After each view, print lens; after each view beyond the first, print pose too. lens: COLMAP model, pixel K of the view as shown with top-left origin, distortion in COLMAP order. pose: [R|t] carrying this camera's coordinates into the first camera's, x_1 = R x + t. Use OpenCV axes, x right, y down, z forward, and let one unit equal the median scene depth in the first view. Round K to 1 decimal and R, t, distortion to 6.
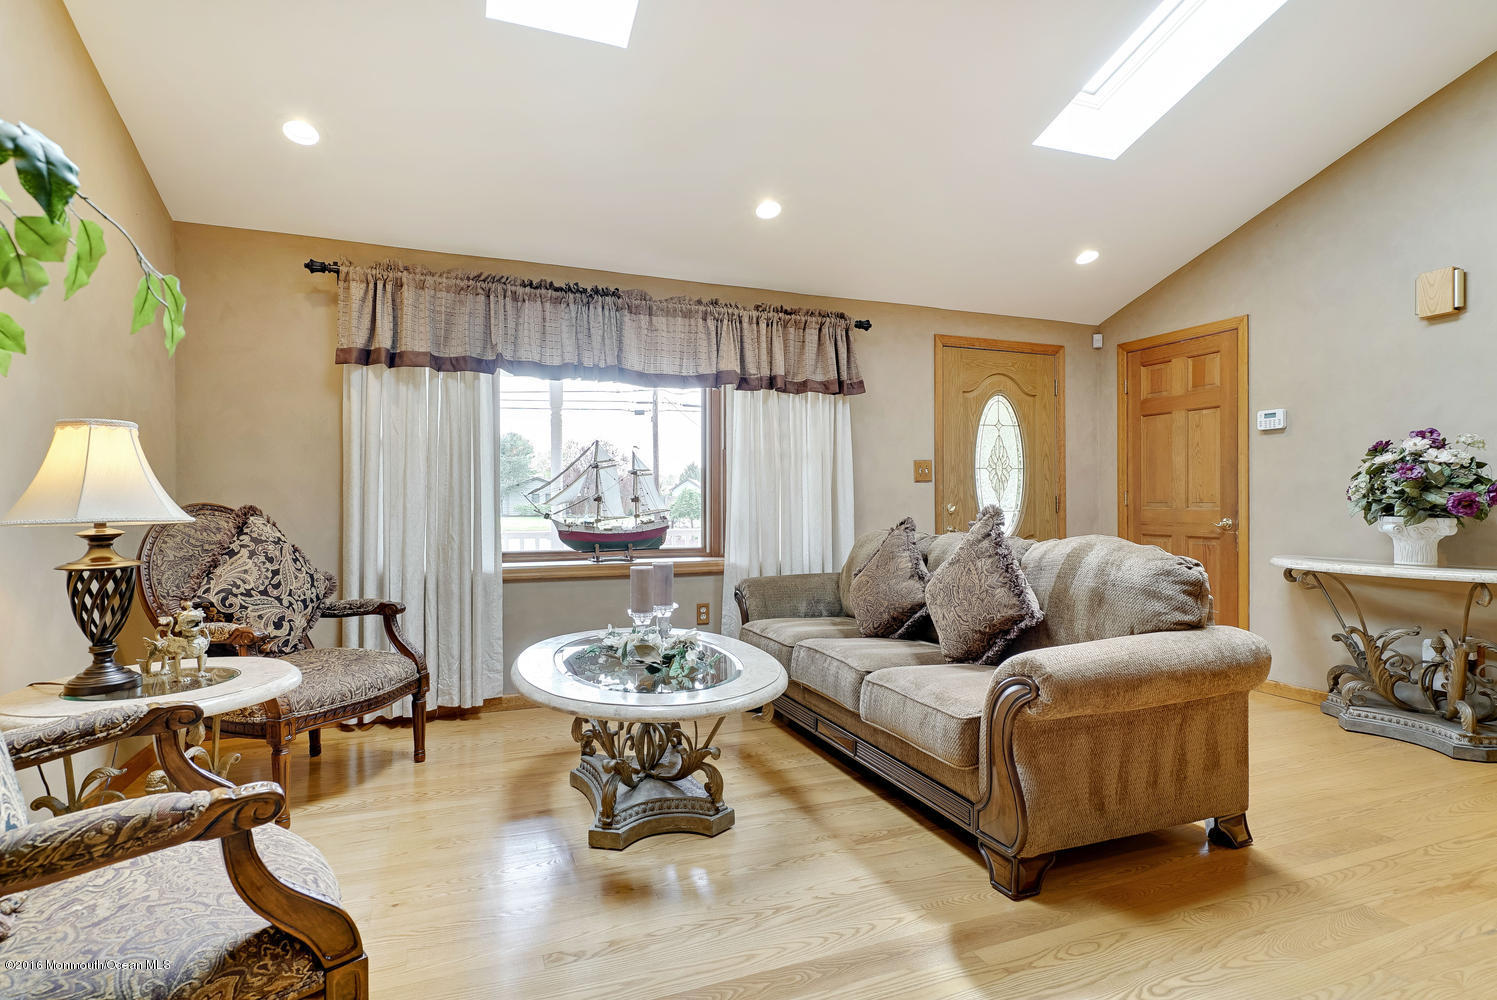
lens RADIAL K [[762.9, 0, 751.3], [0, 762.9, 504.6], [0, 0, 1]] dist [0.001713, 0.000093]
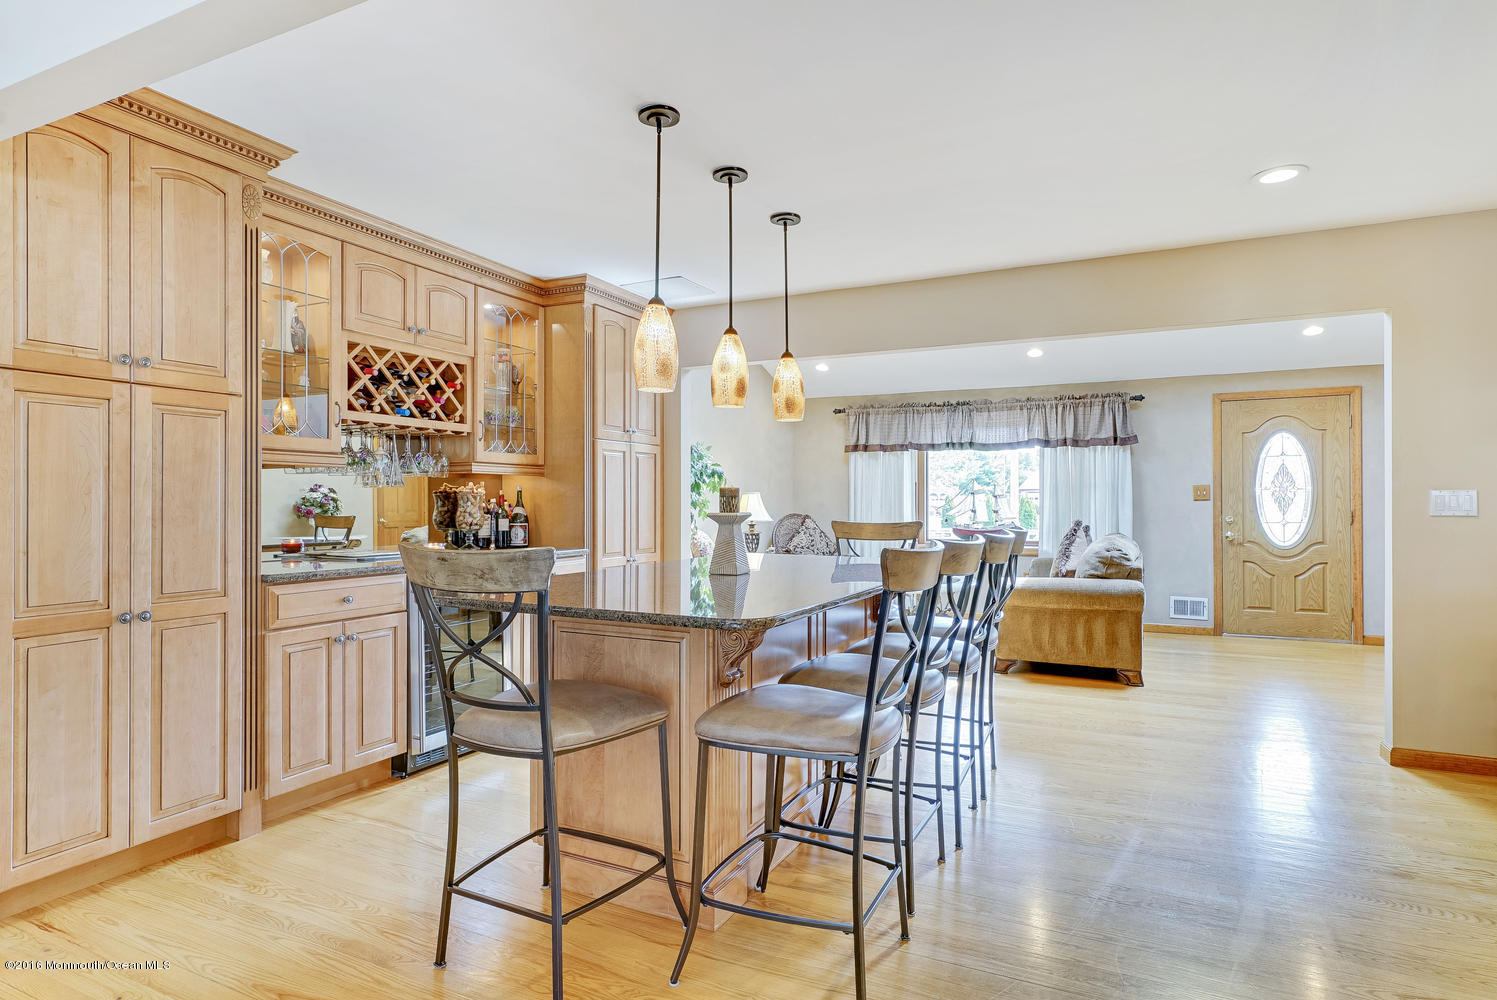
lens RADIAL K [[803.6, 0, 739.4], [0, 803.6, 503.5], [0, 0, 1]] dist [0.002812, 0.000317]
pose [[0.668919, 0.003028, -0.743329, 0.831989], [-0.002866, 0.999995, 0.001494, -0.026796], [0.743330, 0.001131, 0.668924, -0.679442]]
